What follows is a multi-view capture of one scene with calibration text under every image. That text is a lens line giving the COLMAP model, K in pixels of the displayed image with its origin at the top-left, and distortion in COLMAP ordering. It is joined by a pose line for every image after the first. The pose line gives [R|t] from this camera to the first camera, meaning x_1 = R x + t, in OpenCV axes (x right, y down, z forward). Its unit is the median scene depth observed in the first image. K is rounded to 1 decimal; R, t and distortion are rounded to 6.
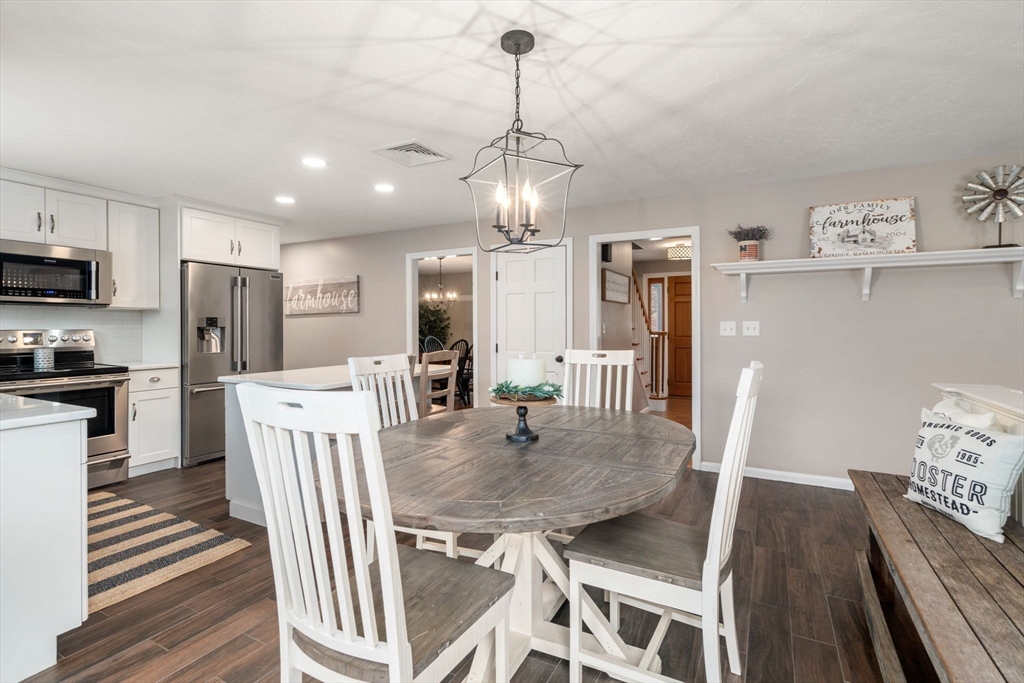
lens RADIAL K [[477.7, 0, 515.2], [0, 477.7, 326.2], [0, 0, 1]] dist [-0.003747, 0.002641]
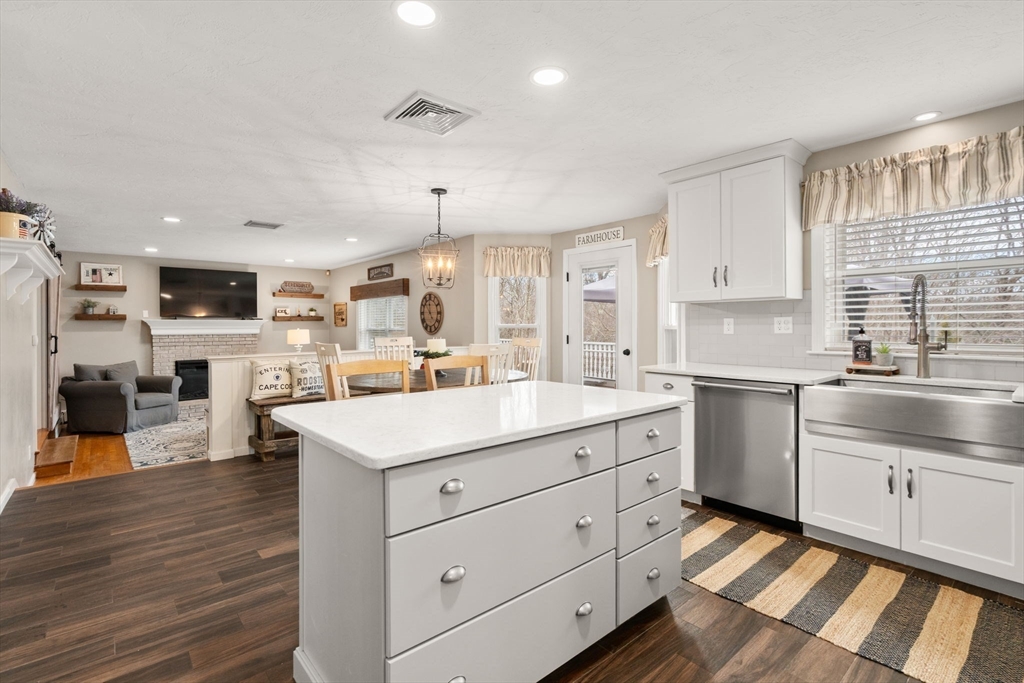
lens RADIAL K [[477.7, 0, 511.6], [0, 477.7, 327.3], [0, 0, 1]] dist [-0.003747, 0.002641]
pose [[-0.932900, 0.003250, 0.360121, -0.494210], [0.005489, 0.999971, 0.005195, 0.003225], [-0.360094, 0.006823, -0.932891, 1.329396]]
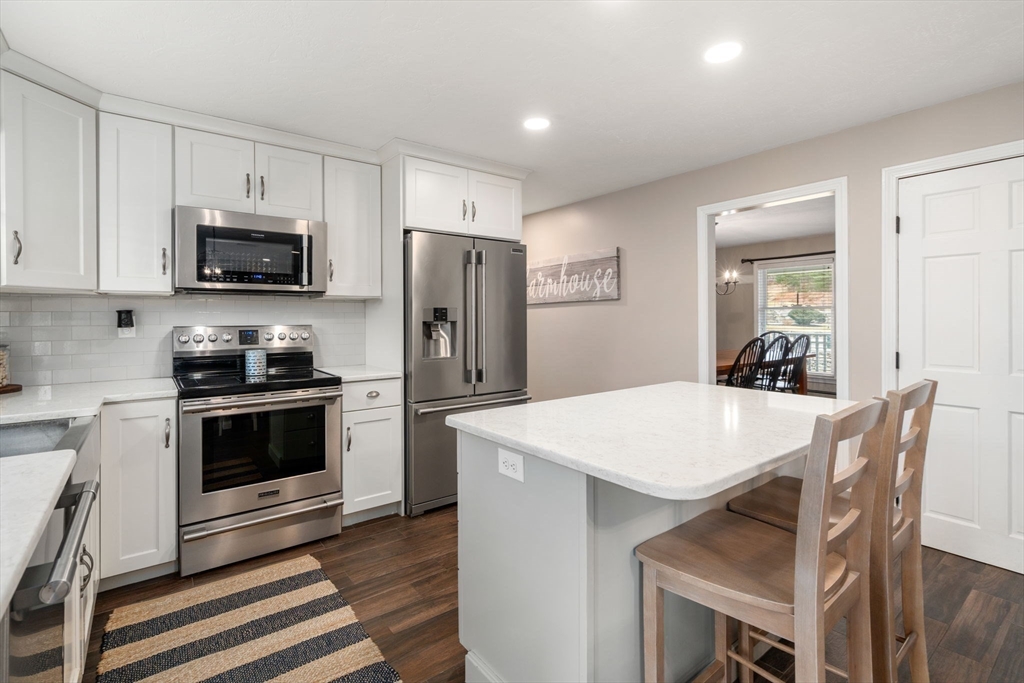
lens RADIAL K [[477.7, 0, 512.4], [0, 477.7, 314.9], [0, 0, 1]] dist [-0.003747, 0.002641]
pose [[0.909772, -0.004378, -0.415085, -0.254499], [0.002762, 0.999986, -0.004493, -0.005146], [0.415099, 0.002941, 0.909771, 0.416188]]
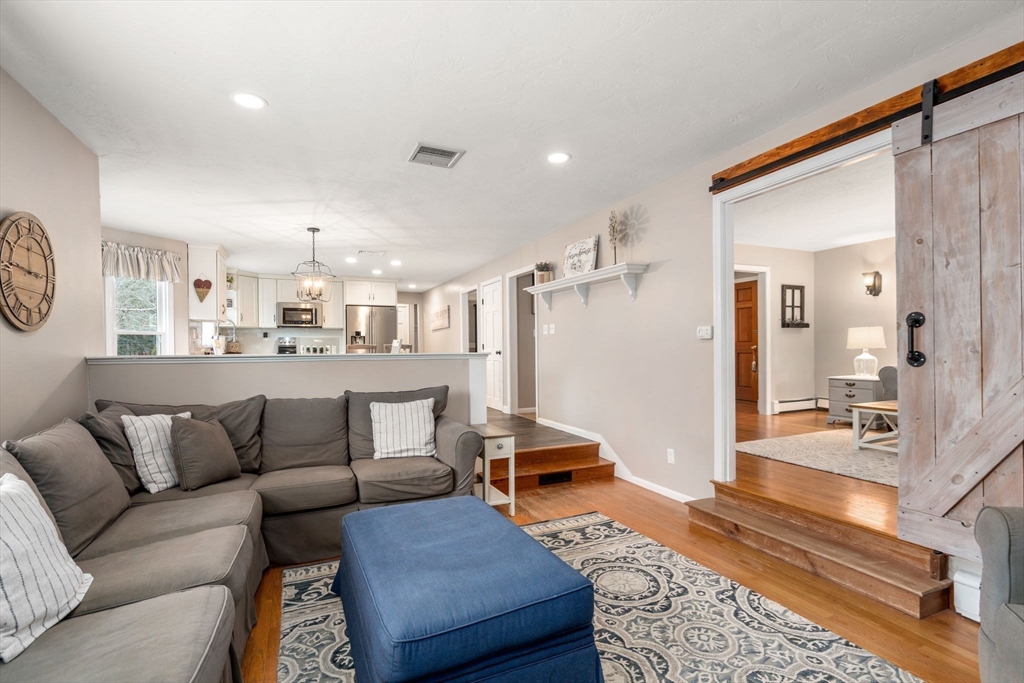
lens RADIAL K [[477.7, 0, 512.2], [0, 477.7, 352.4], [0, 0, 1]] dist [-0.003747, 0.002641]
pose [[0.790645, 0.000646, -0.612275, 1.264248], [0.007097, 0.999923, 0.010220, 0.060952], [0.612234, -0.012425, 0.790579, -0.266834]]
